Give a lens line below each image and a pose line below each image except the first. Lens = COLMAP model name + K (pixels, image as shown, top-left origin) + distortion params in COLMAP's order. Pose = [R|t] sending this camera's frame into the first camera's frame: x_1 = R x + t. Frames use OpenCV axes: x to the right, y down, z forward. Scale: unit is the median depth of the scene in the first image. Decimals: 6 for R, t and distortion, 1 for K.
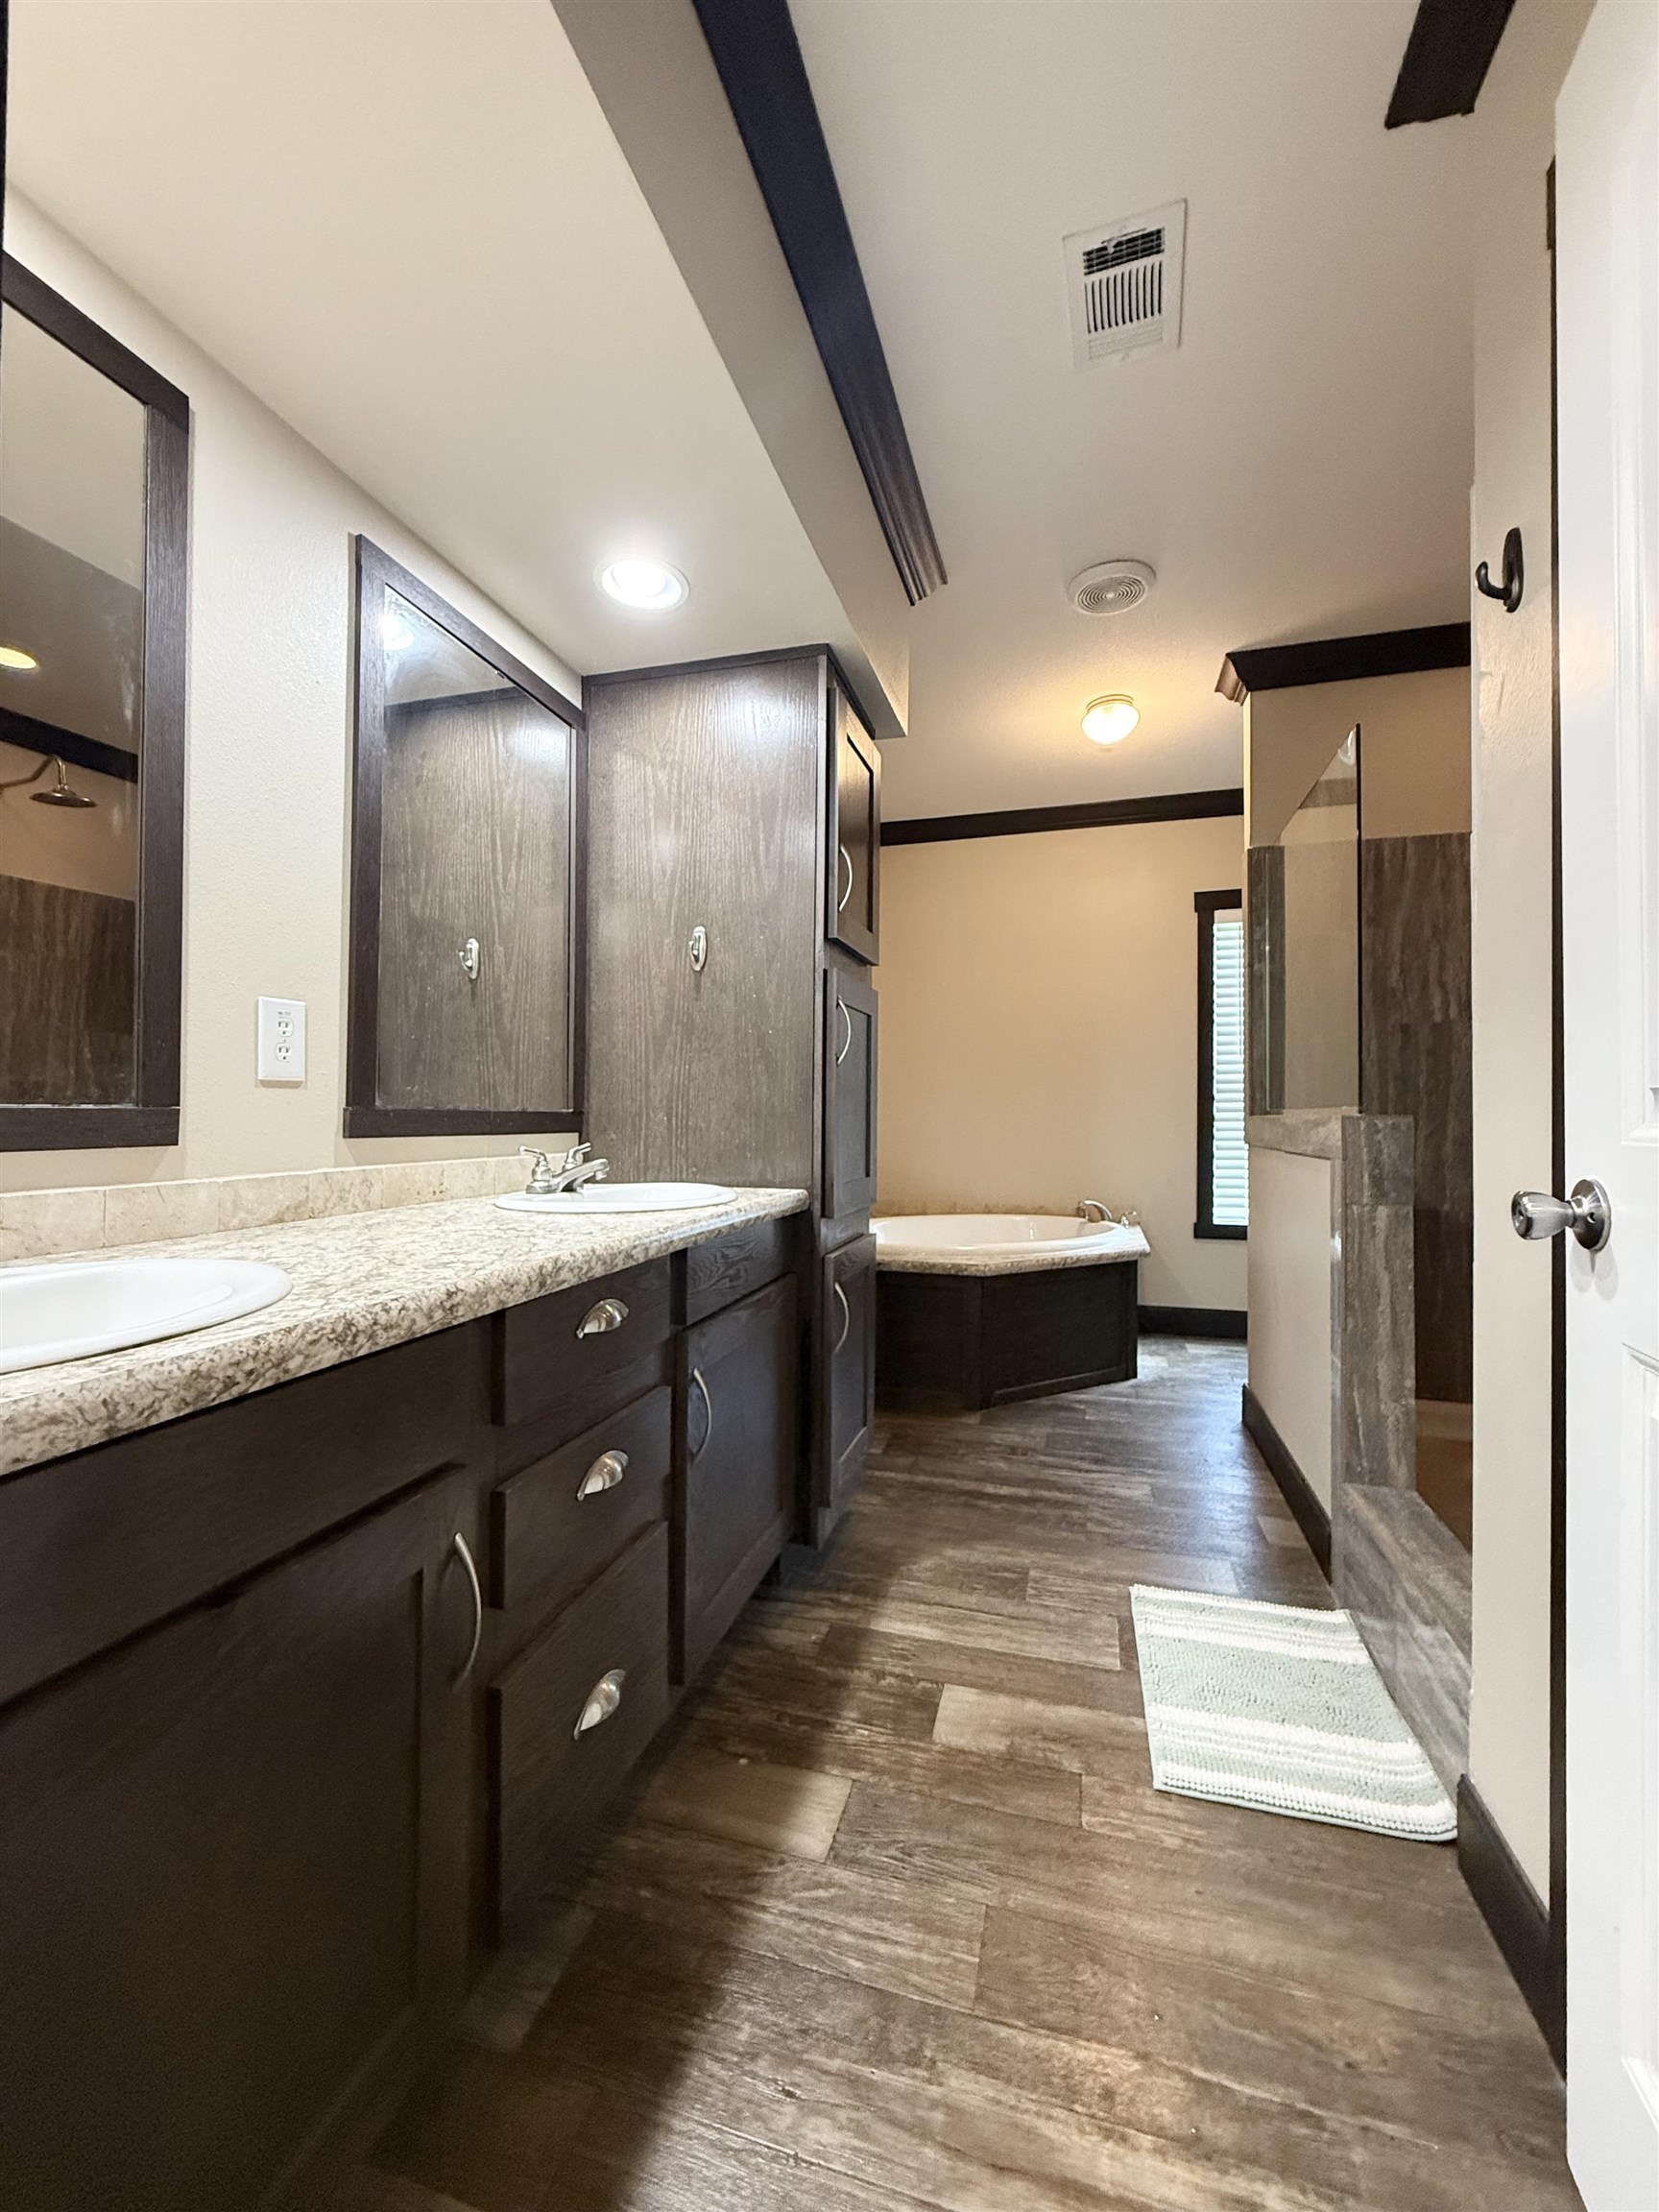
lens RADIAL K [[878.1, 0, 829.5], [0, 878.1, 1106.0], [0, 0, 1]] dist [-0.000720, 0.000054]
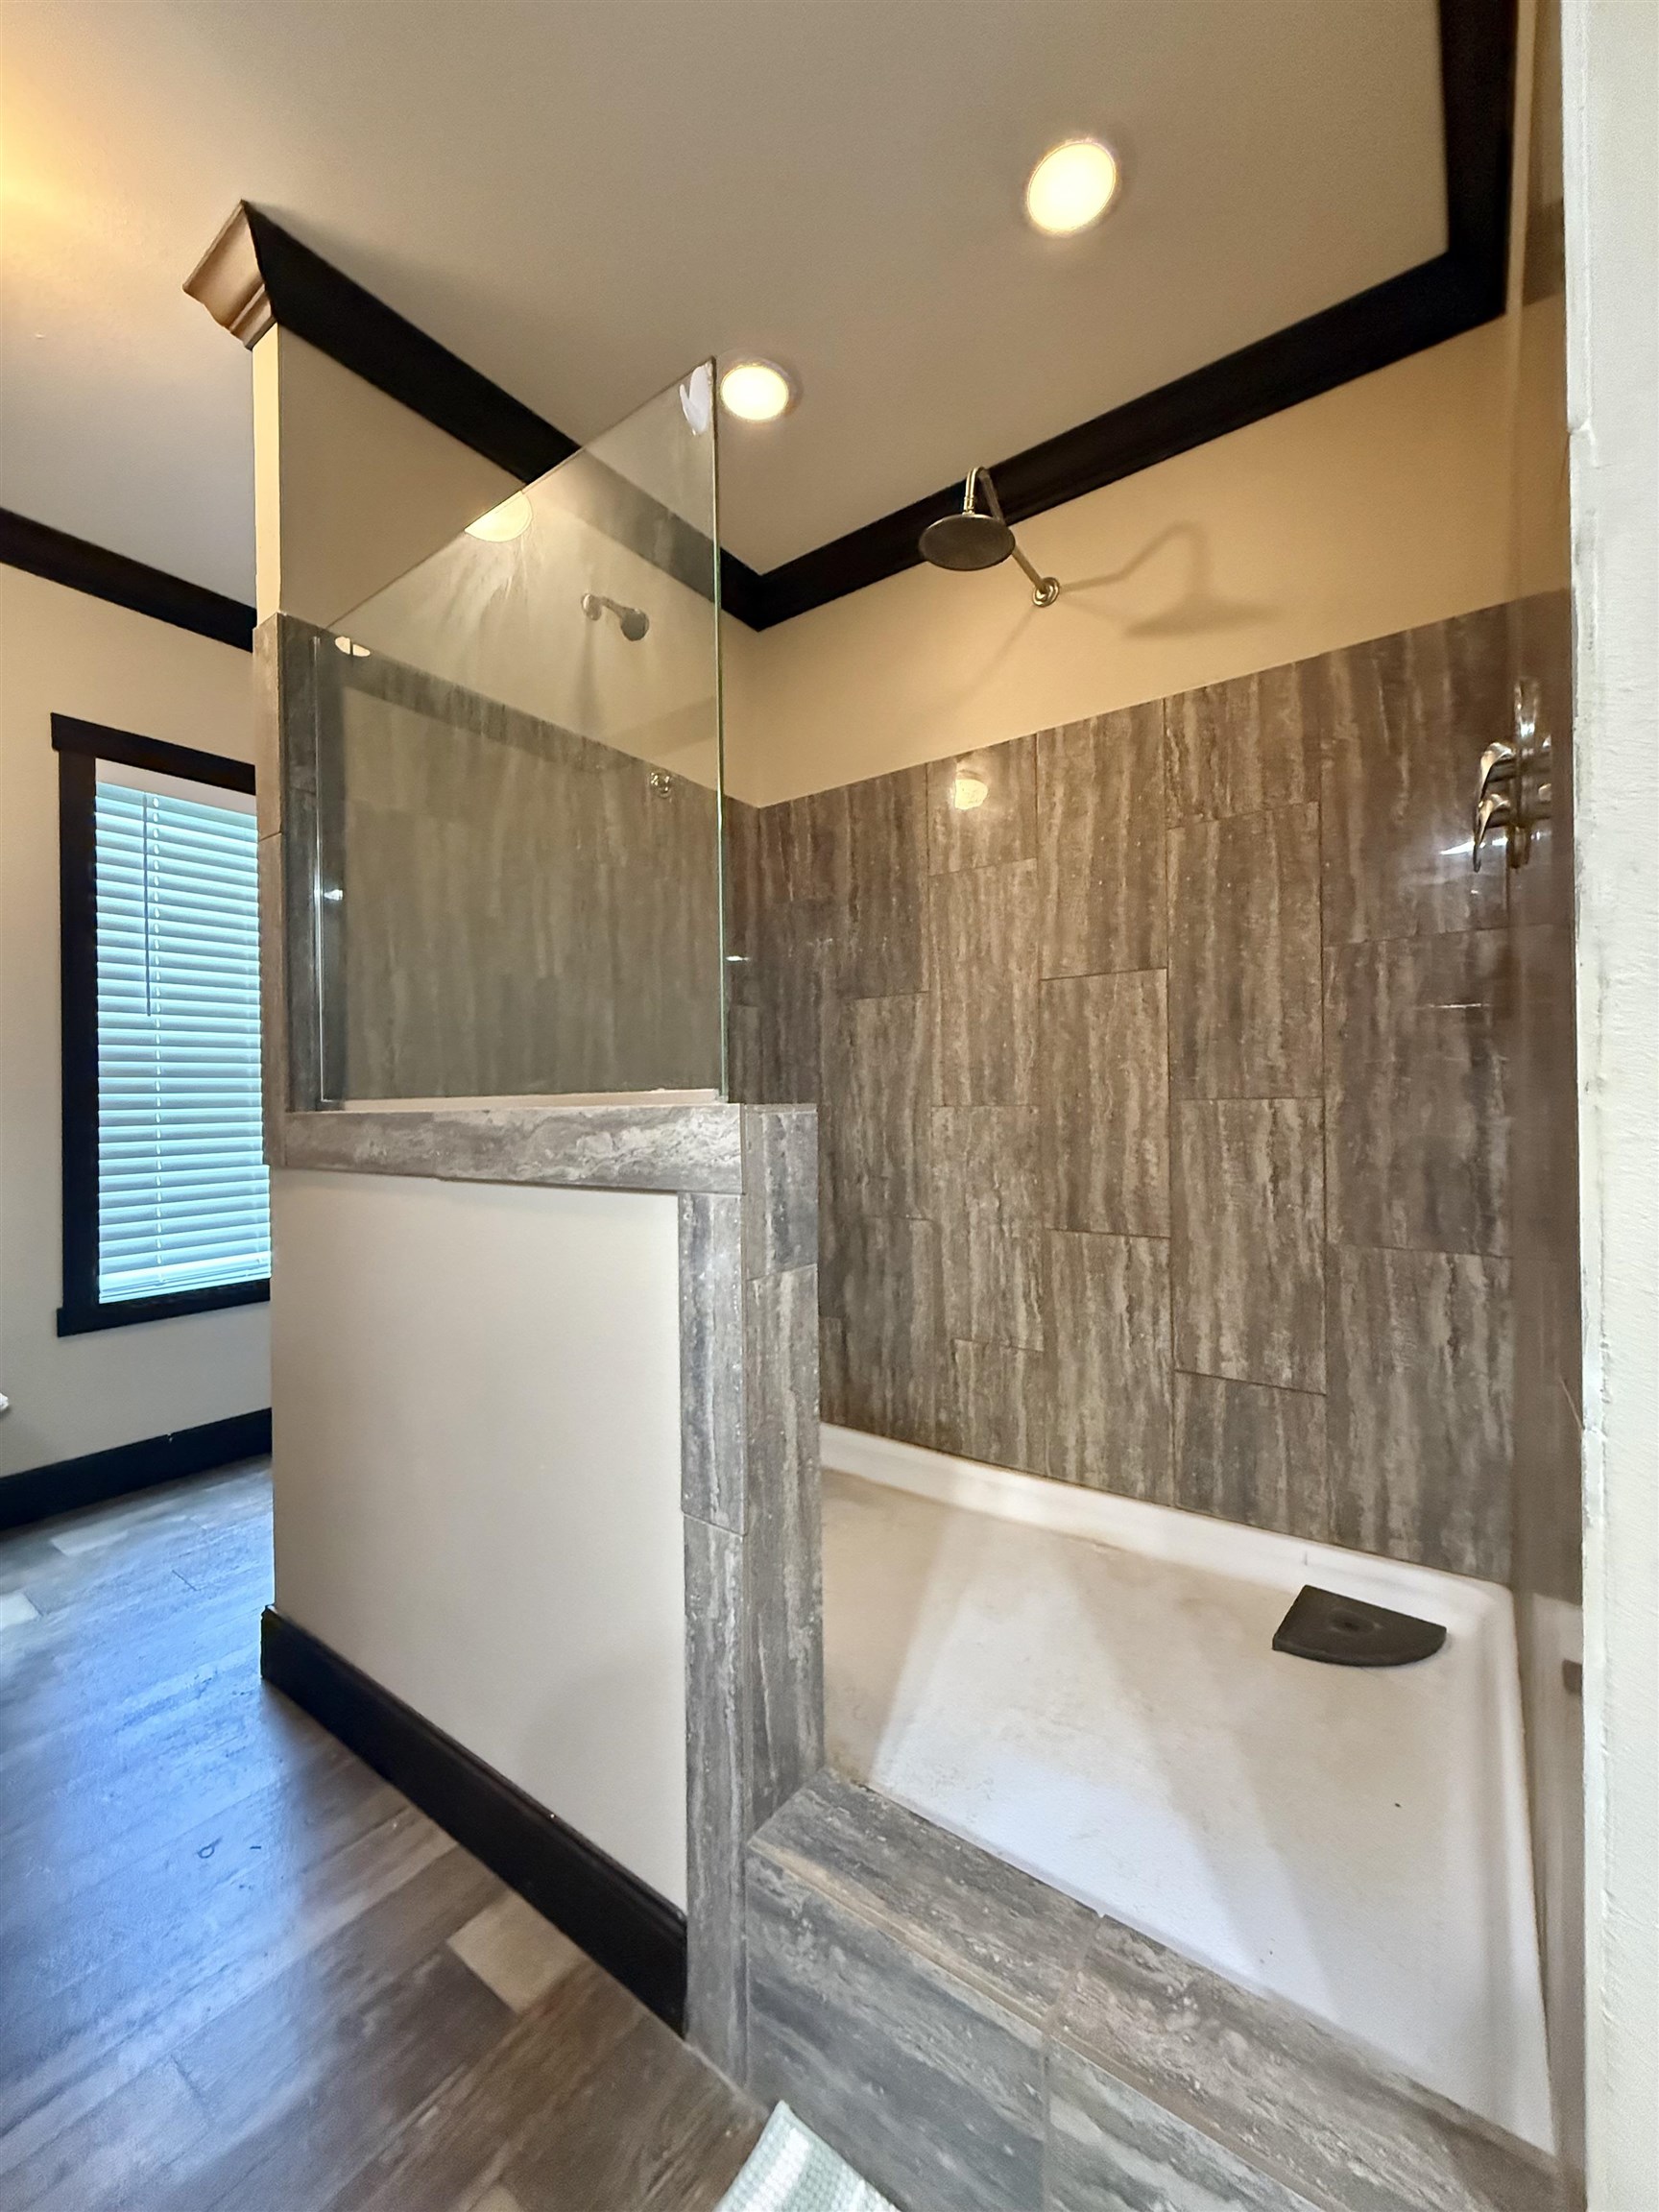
lens RADIAL K [[878.1, 0, 829.5], [0, 878.1, 1106.0], [0, 0, 1]] dist [-0.000720, 0.000054]
pose [[0.342227, -0.008545, 0.939578, 0.136895], [0.005243, 0.999960, 0.007185, 0.008251], [-0.939603, 0.002468, 0.342258, 0.797757]]
